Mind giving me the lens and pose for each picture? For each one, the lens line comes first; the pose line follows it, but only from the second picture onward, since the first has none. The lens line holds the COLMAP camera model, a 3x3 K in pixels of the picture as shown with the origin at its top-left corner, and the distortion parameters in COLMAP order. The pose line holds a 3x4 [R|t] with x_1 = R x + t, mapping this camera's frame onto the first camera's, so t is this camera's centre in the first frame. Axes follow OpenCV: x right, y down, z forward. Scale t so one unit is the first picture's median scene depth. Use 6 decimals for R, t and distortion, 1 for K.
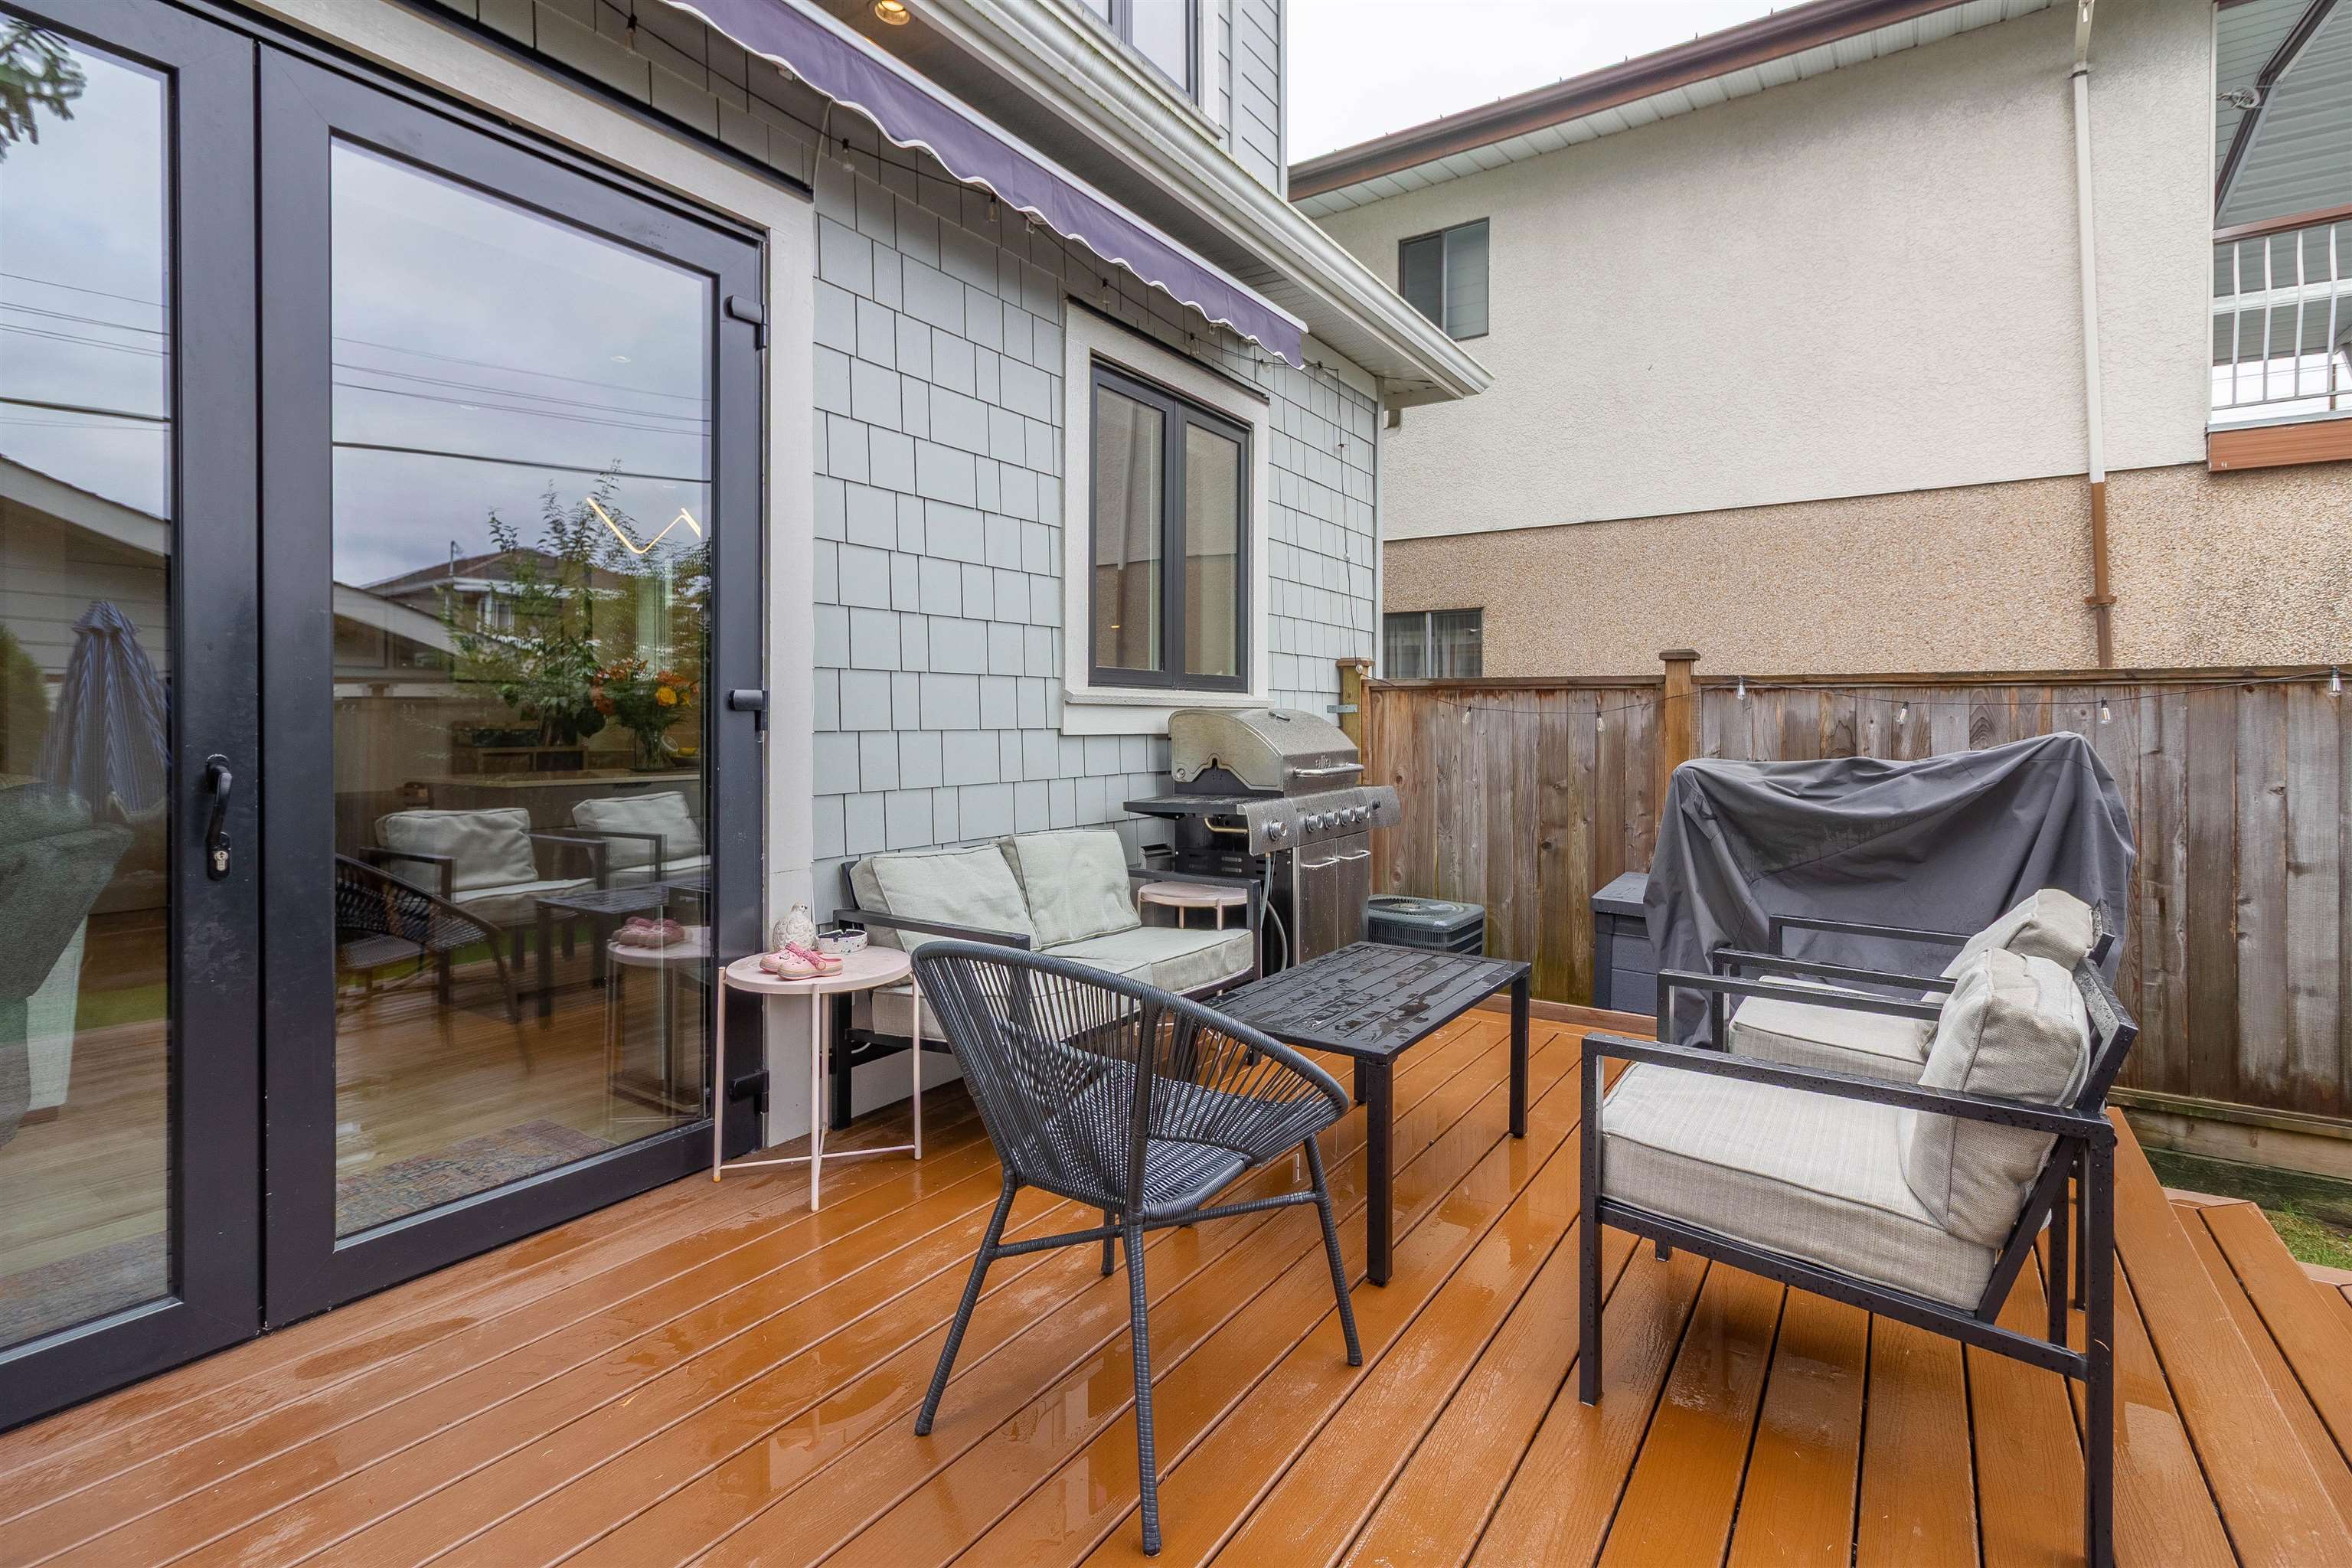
lens RADIAL K [[1130.8, 0, 1122.7], [0, 1130.8, 731.1], [0, 0, 1]] dist [0.003516, 0.001229]
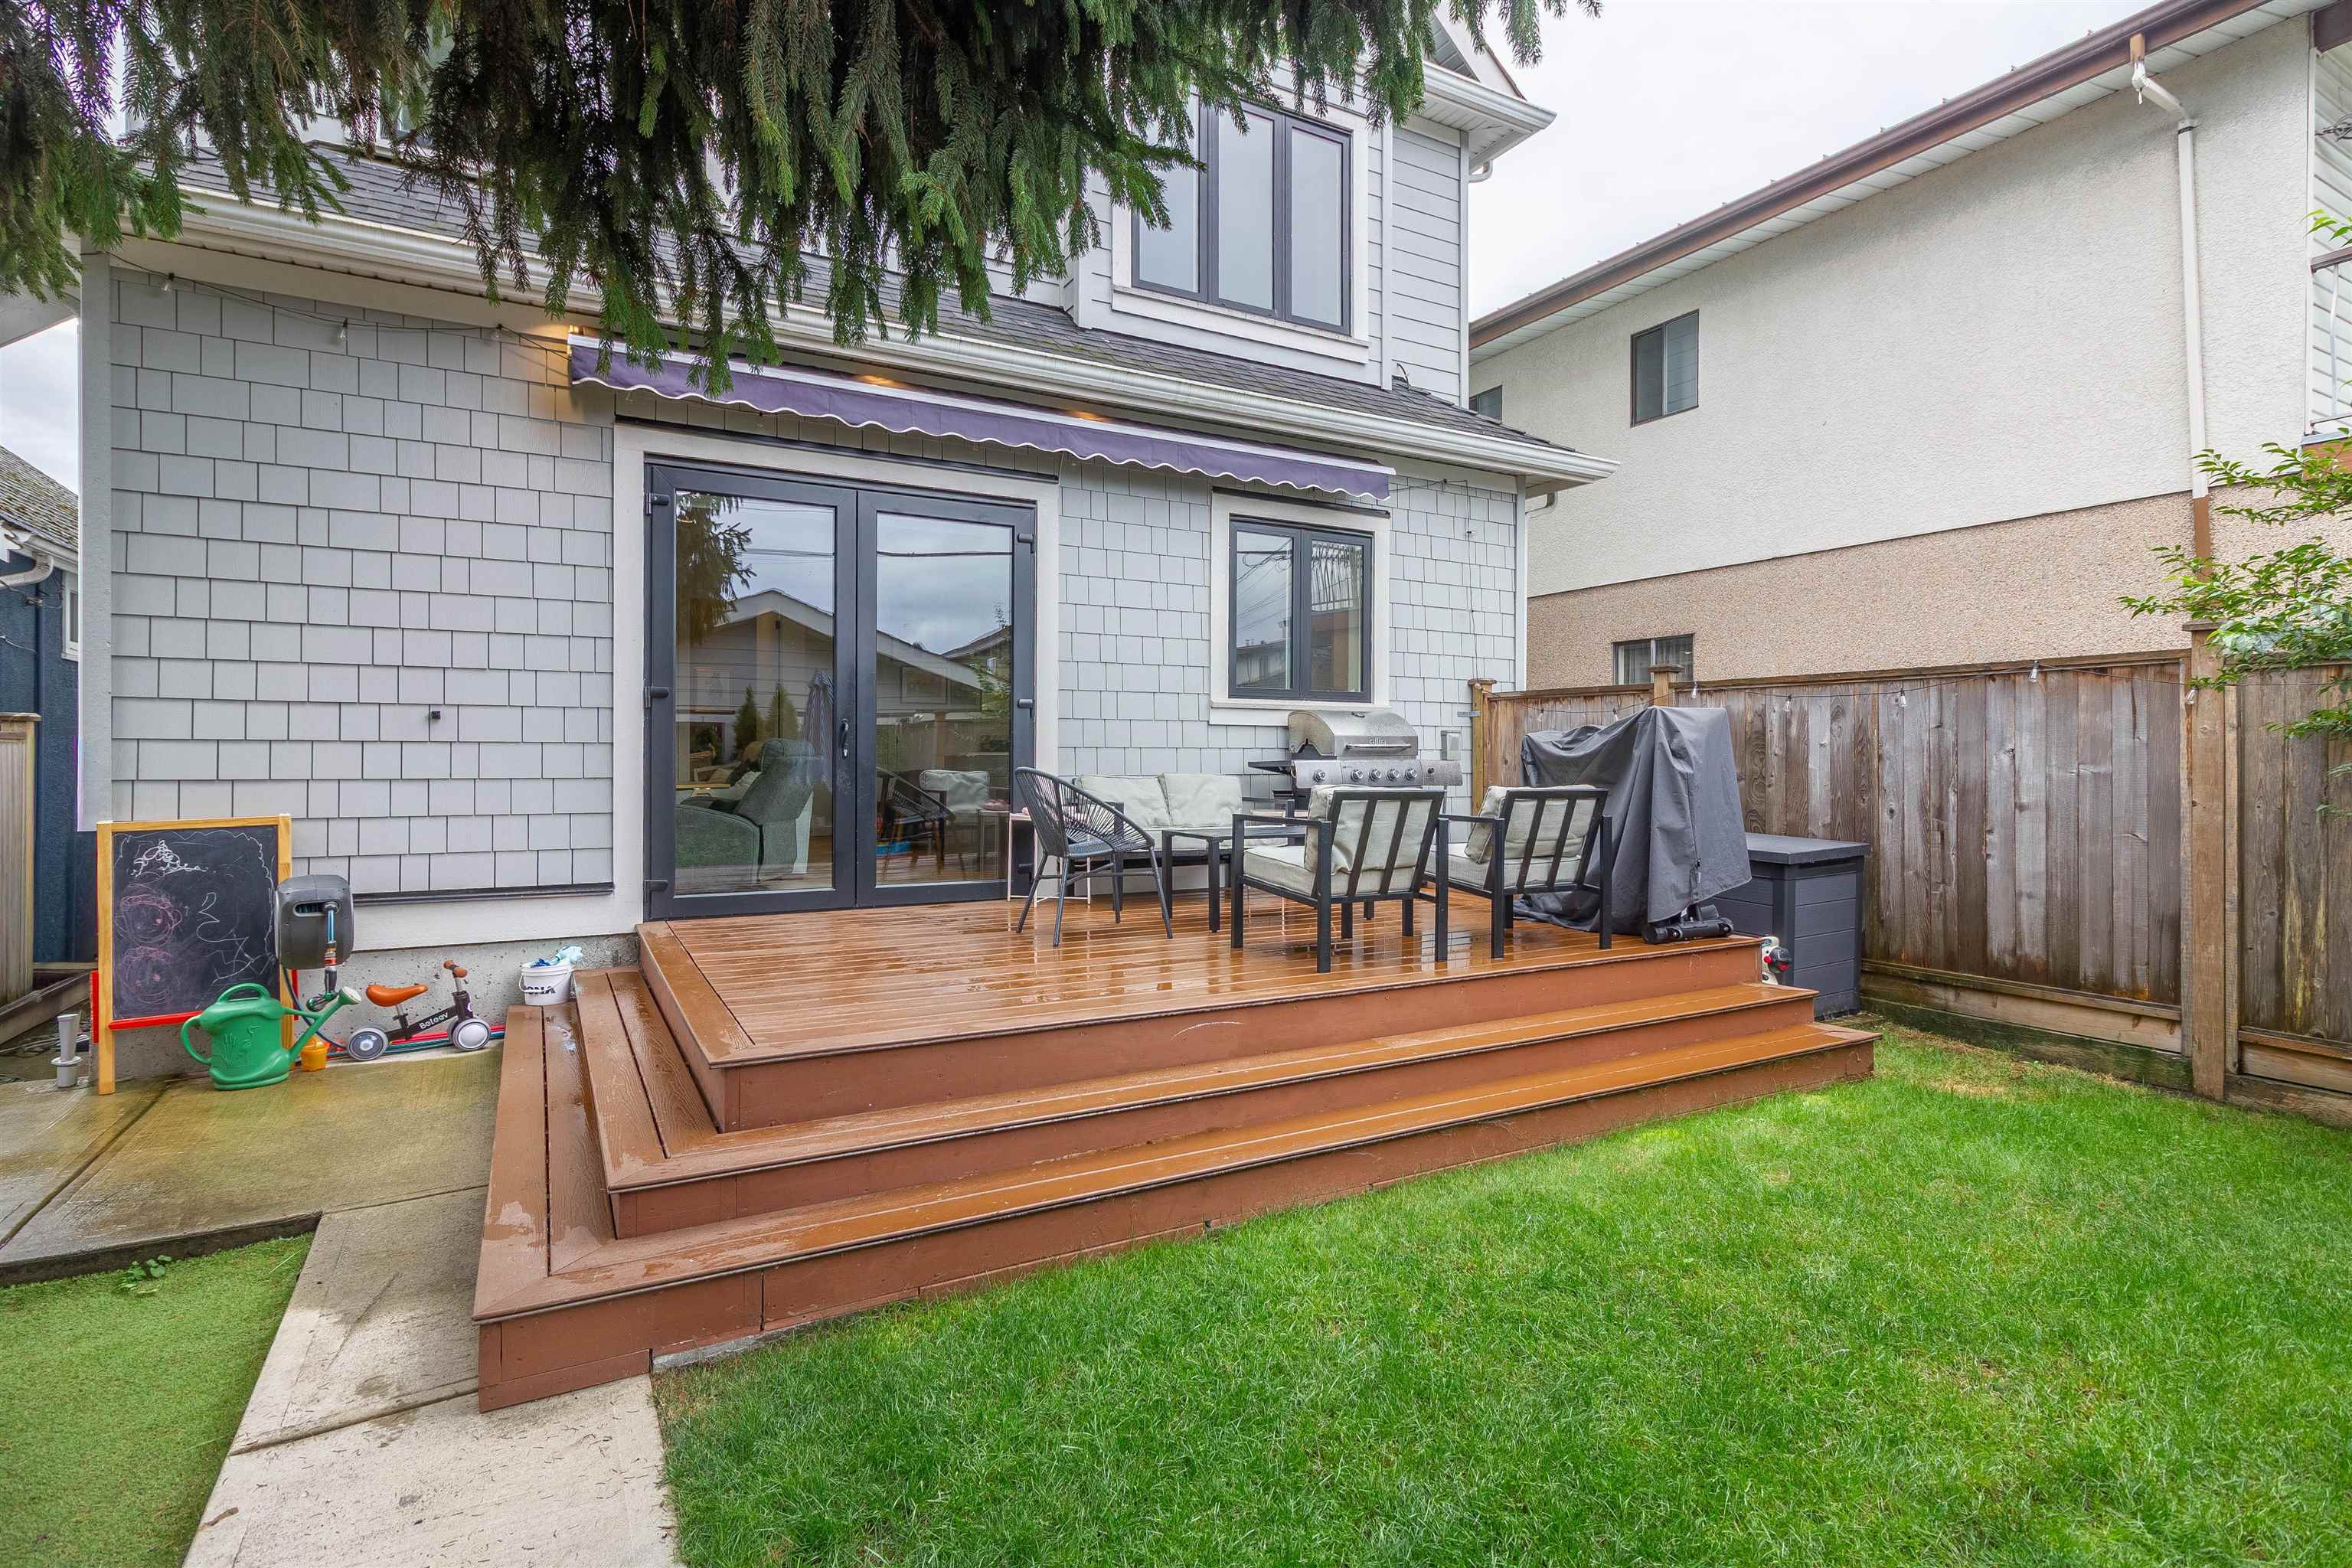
lens RADIAL K [[1086.2, 0, 1077.1], [0, 1086.2, 762.3], [0, 0, 1]] dist [0.009967, -0.000556]
pose [[0.878490, 0.005084, -0.477734, 0.578418], [-0.007368, 0.999969, -0.002907, 0.069154], [0.477704, 0.006073, 0.878500, -0.641519]]
